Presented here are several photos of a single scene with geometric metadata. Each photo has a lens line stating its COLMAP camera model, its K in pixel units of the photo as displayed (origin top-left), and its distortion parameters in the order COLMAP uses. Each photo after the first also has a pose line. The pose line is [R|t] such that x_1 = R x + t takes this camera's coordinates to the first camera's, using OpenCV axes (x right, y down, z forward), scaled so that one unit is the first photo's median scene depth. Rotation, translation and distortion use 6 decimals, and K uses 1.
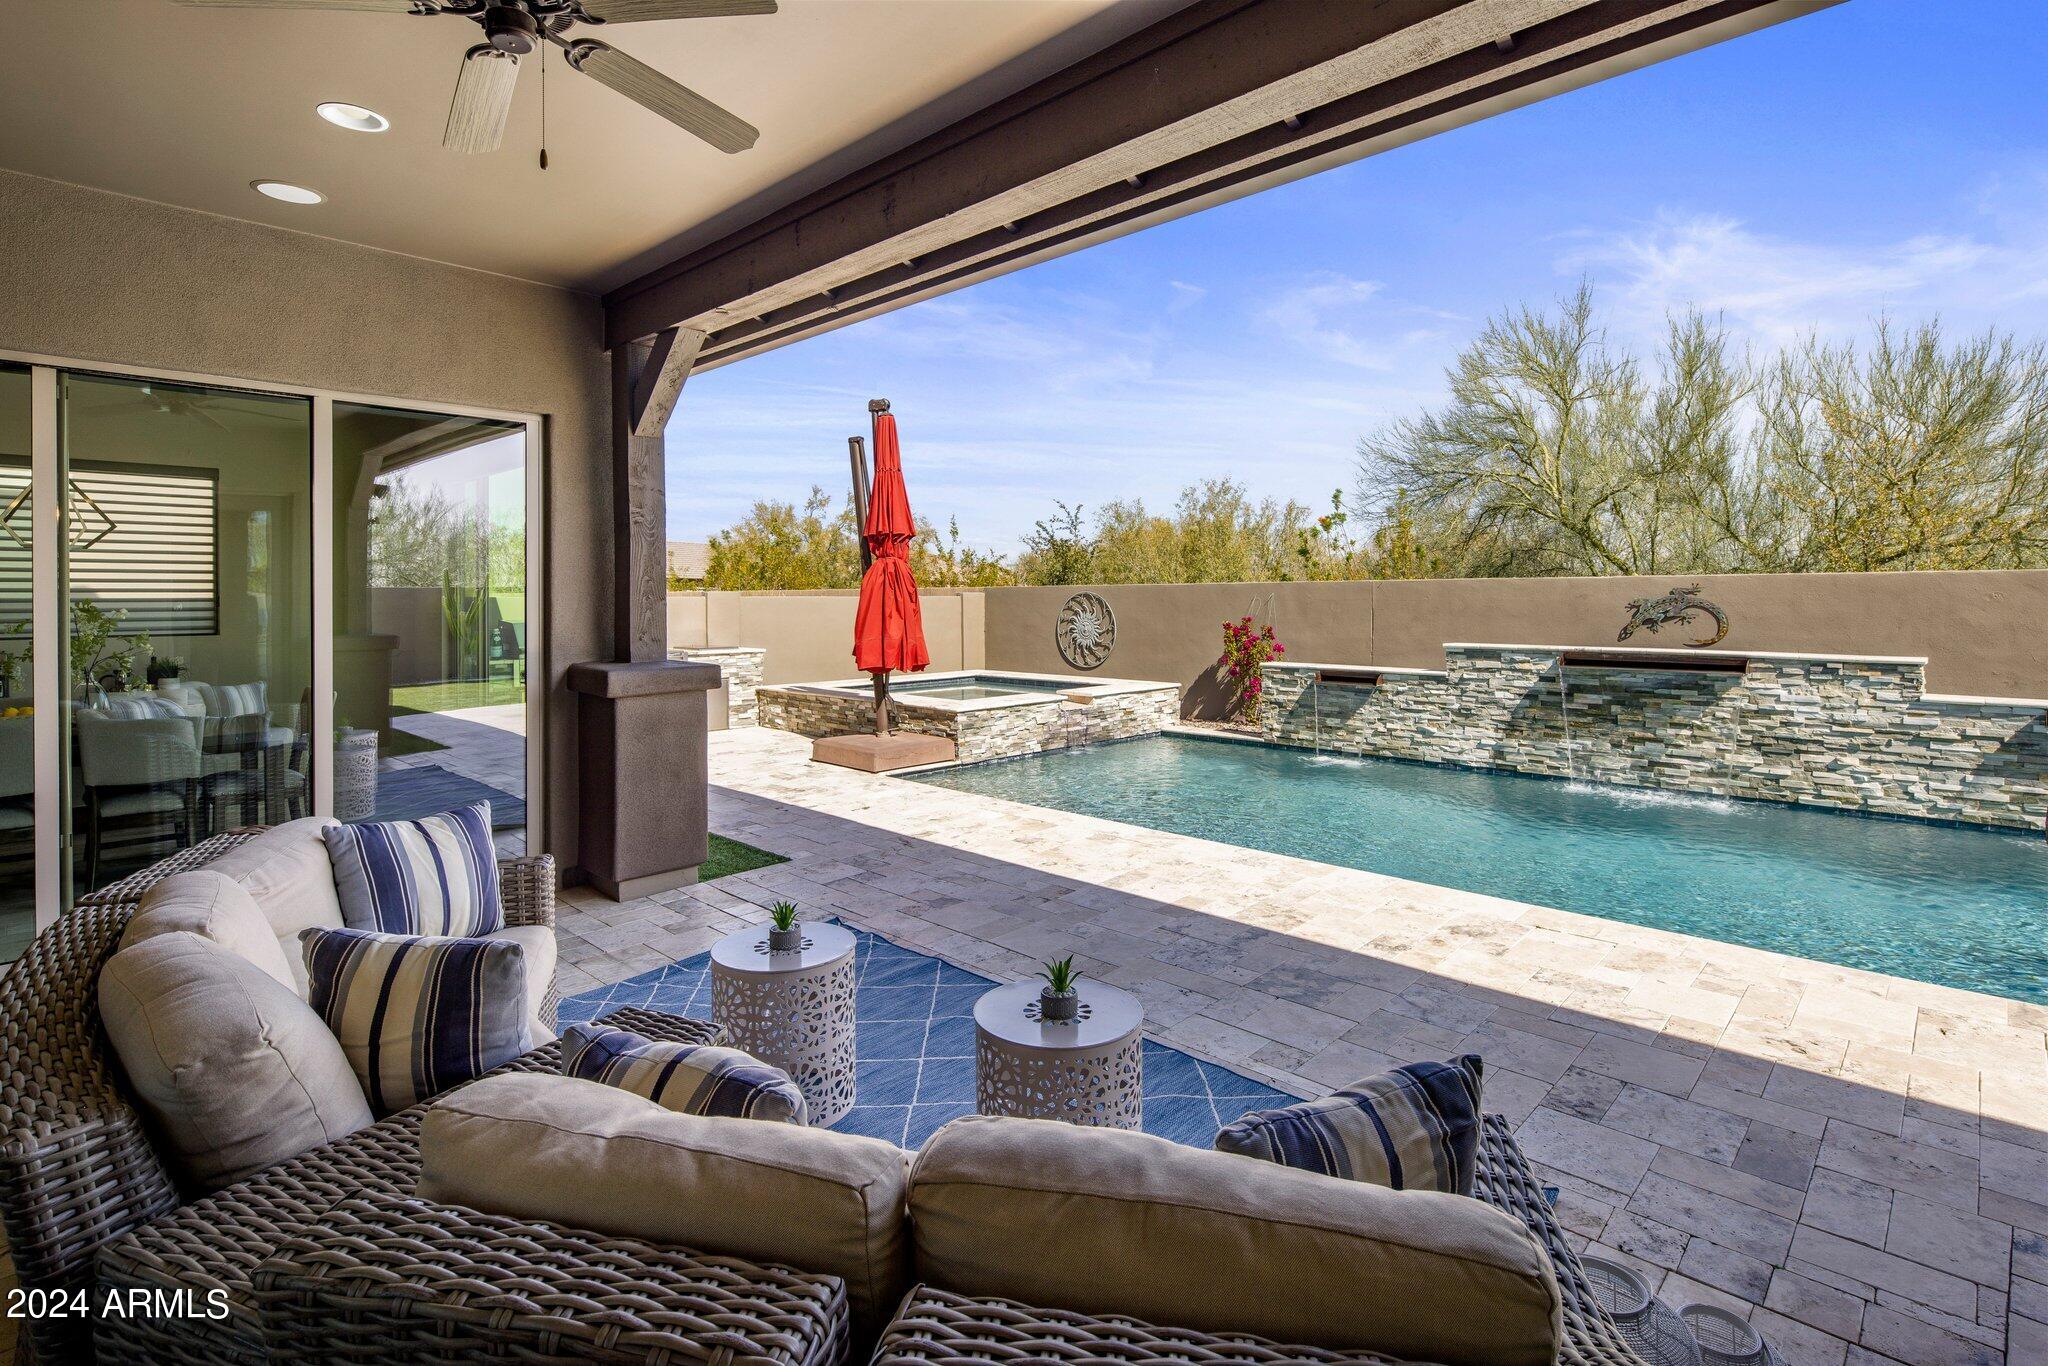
lens RADIAL K [[1002.7, 0, 1022.2], [0, 1002.7, 664.8], [0, 0, 1]] dist [-0.001439, -0.000194]
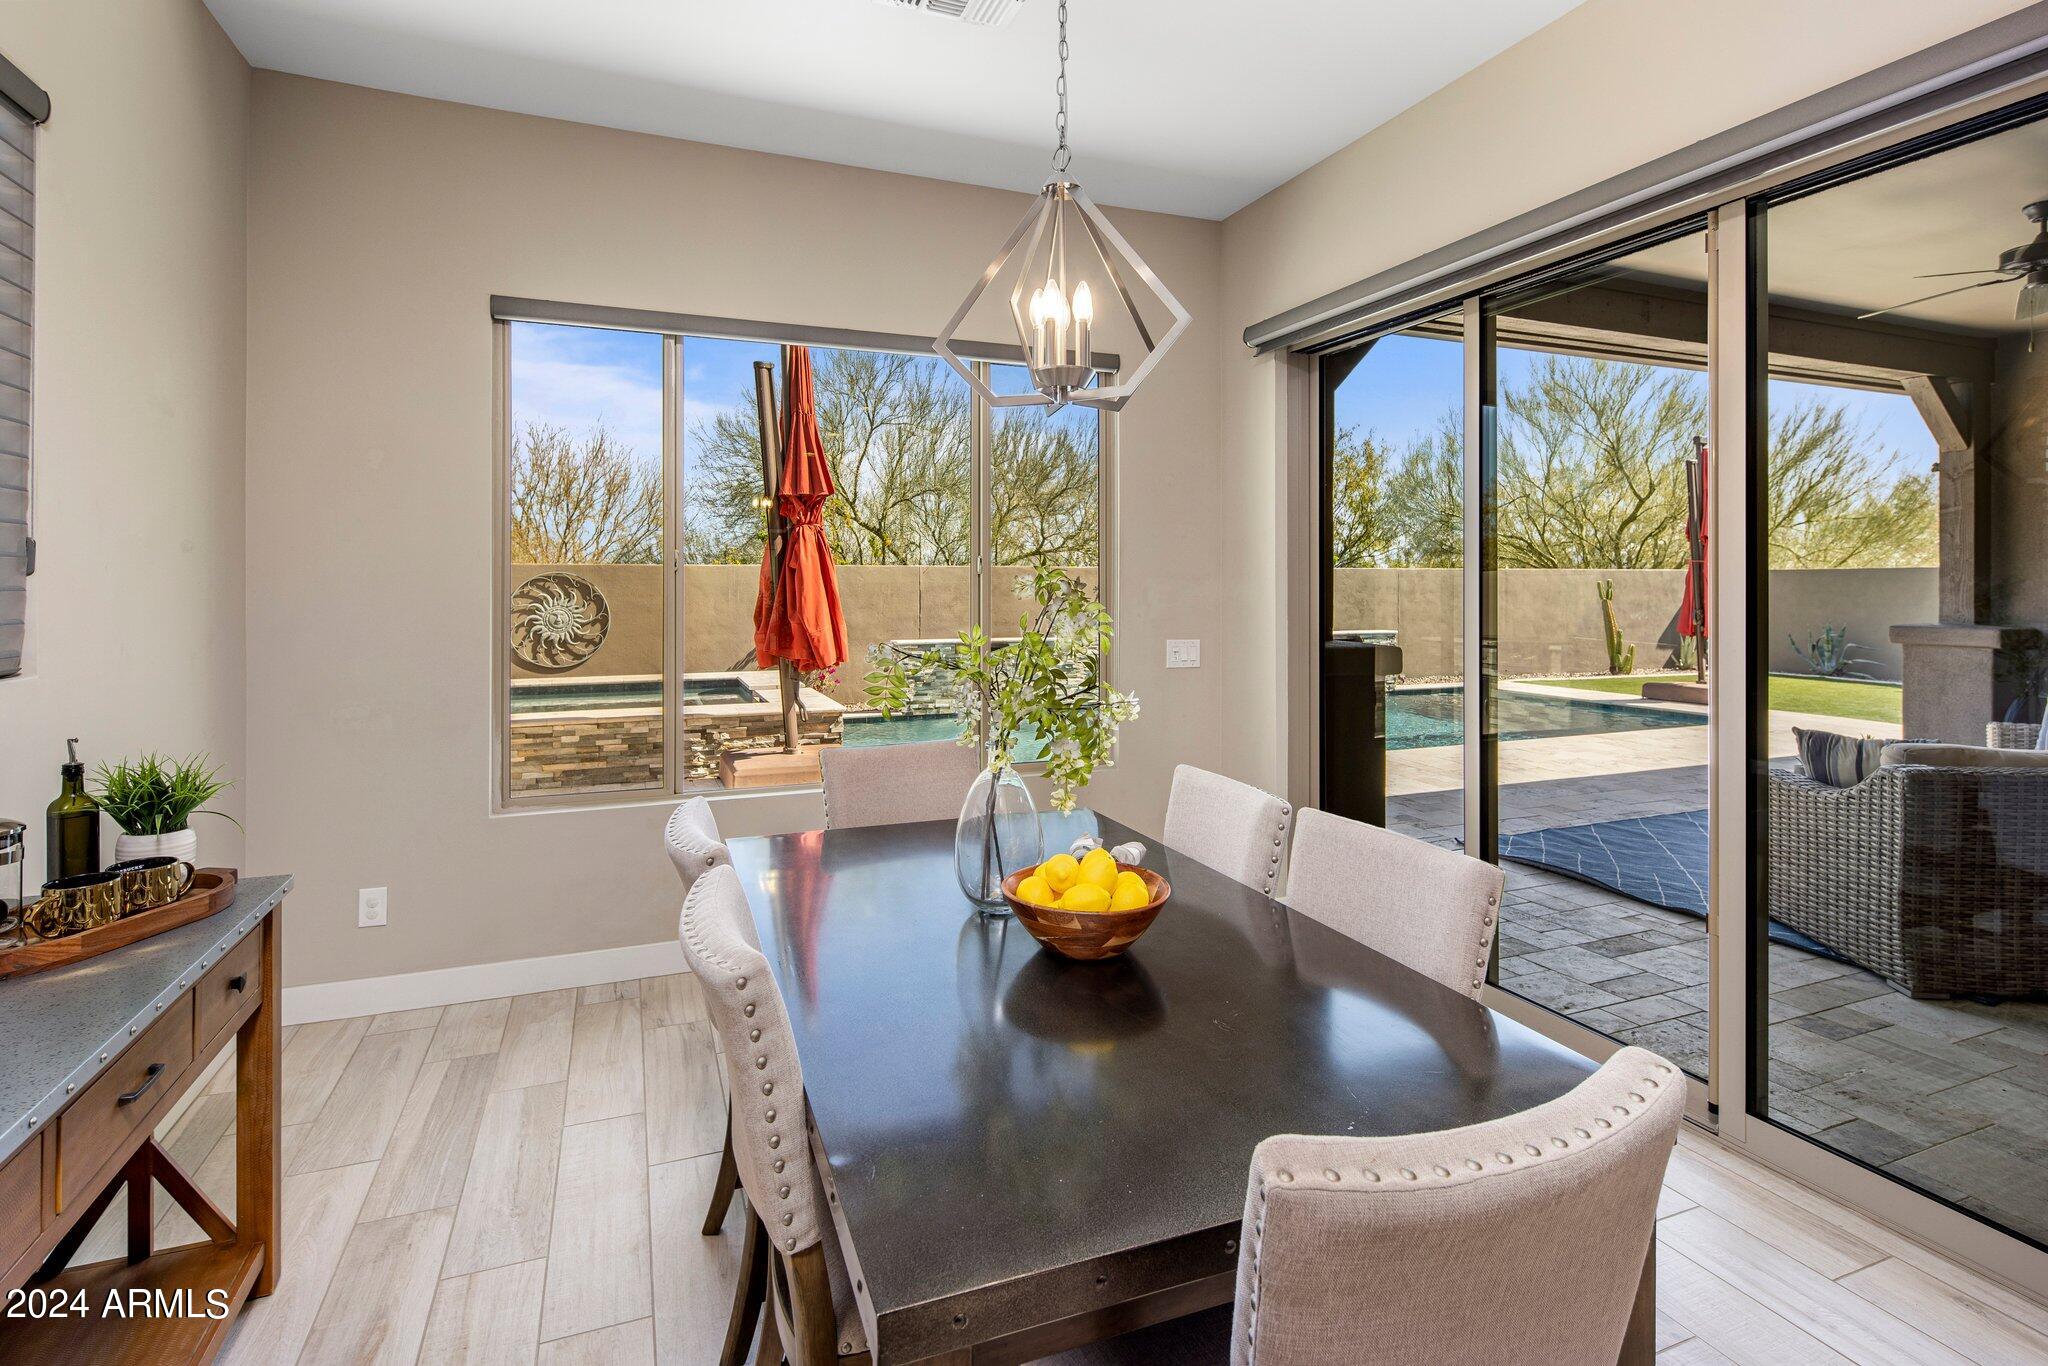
lens RADIAL K [[1002.7, 0, 1024.8], [0, 1002.7, 664.9], [0, 0, 1]] dist [-0.001439, -0.000194]
pose [[0.397276, -0.069633, 0.915053, -0.818521], [0.061959, 0.996877, 0.048960, -0.025212], [-0.915605, 0.037246, 0.400350, 0.538394]]
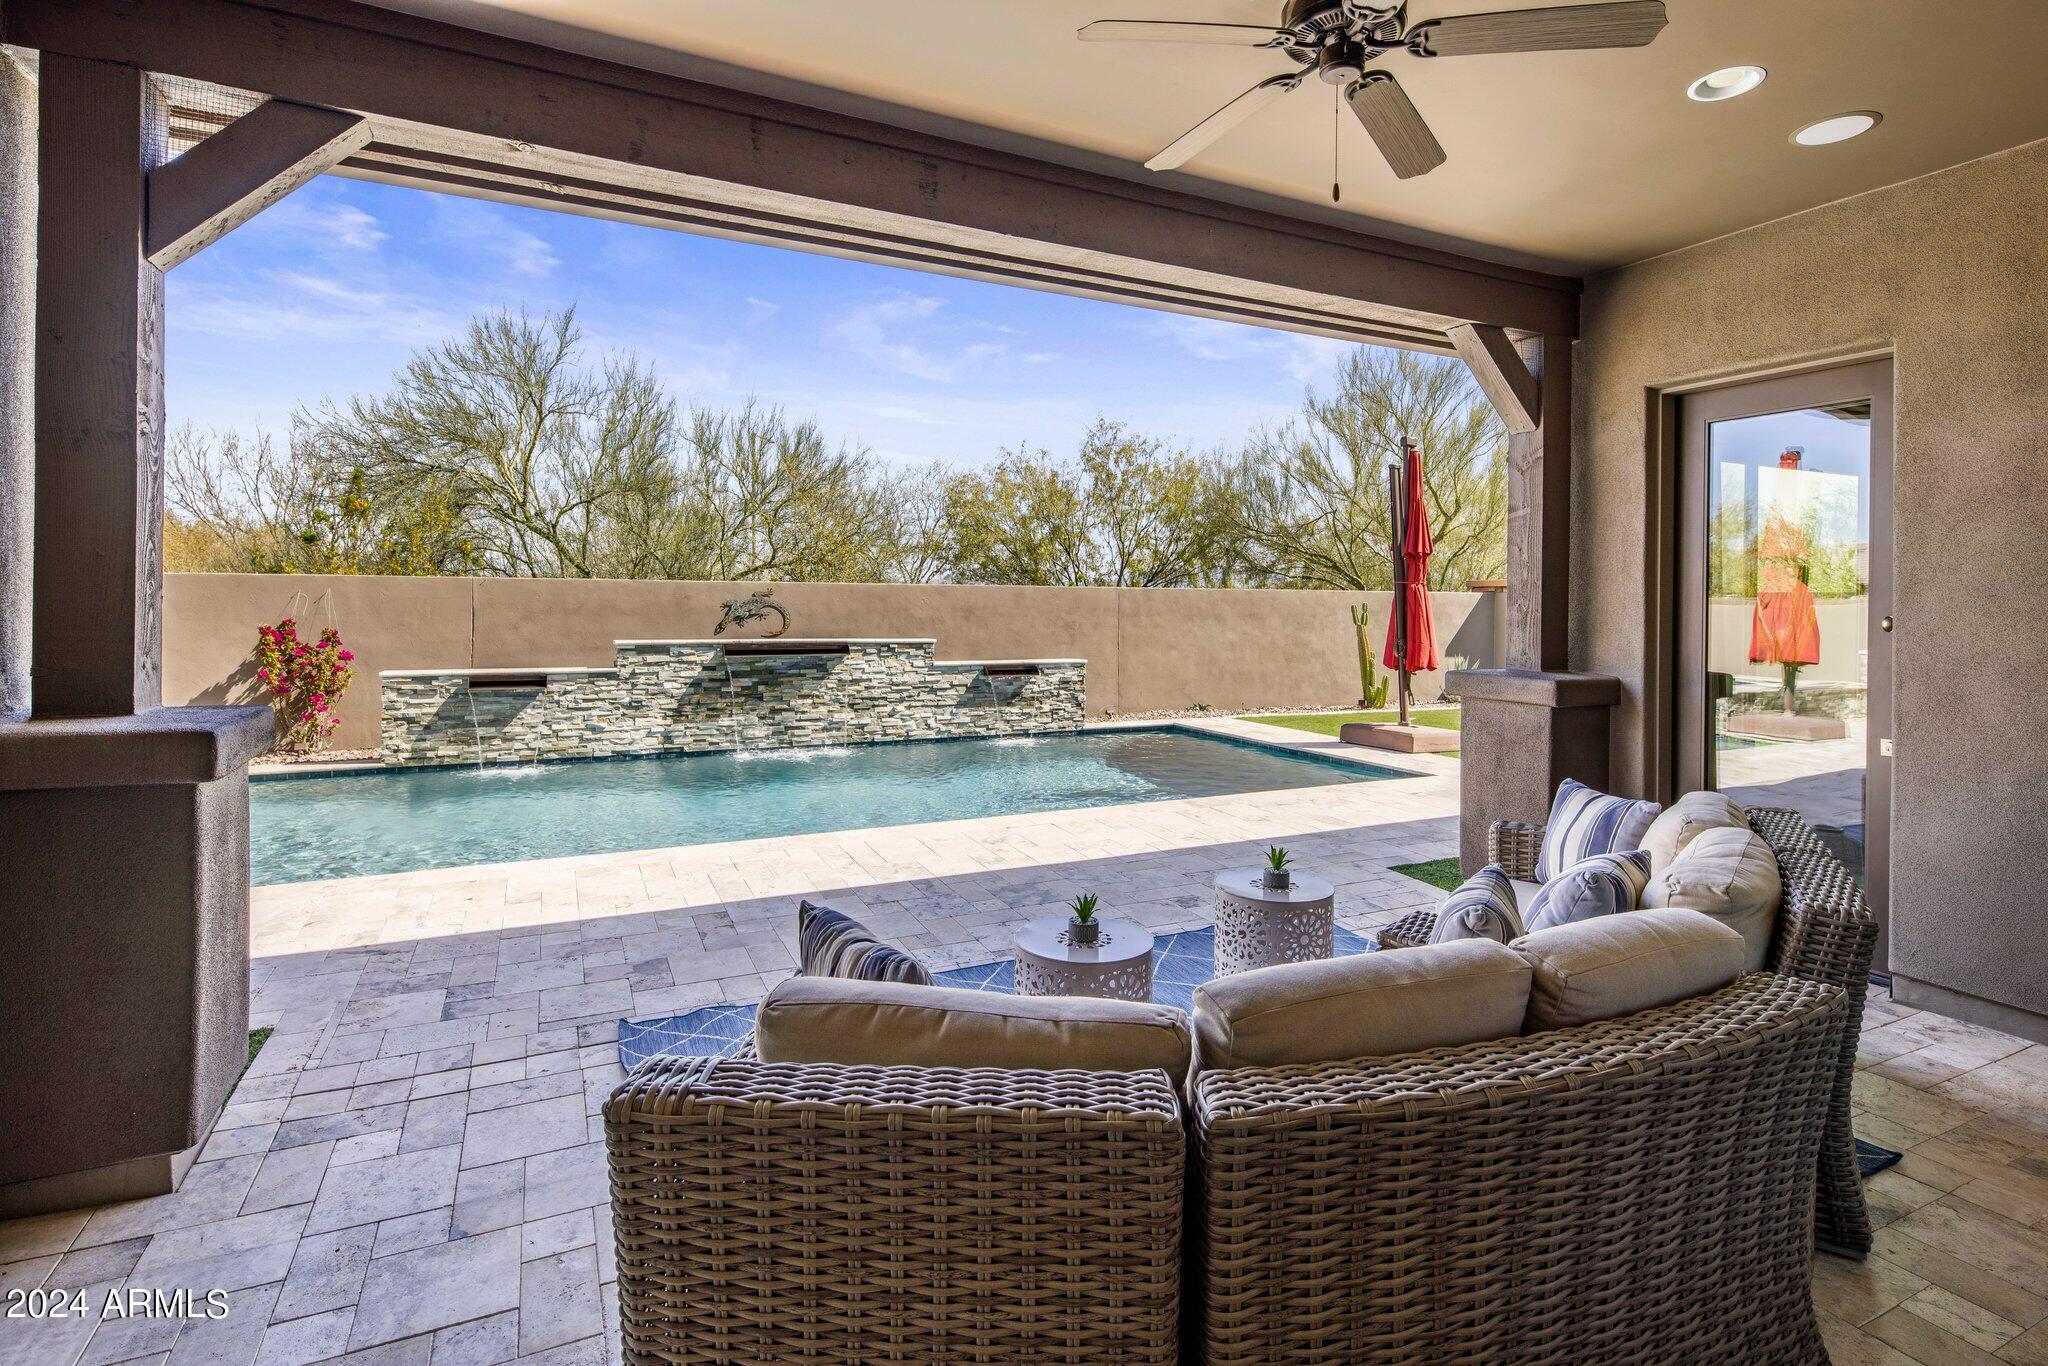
lens RADIAL K [[1002.7, 0, 1024.6], [0, 1002.7, 679.9], [0, 0, 1]] dist [-0.001439, -0.000194]
pose [[0.335449, -0.067028, 0.939671, -0.441206], [0.053419, 0.997214, 0.052063, -0.013086], [-0.940542, 0.032732, 0.338095, 0.257620]]
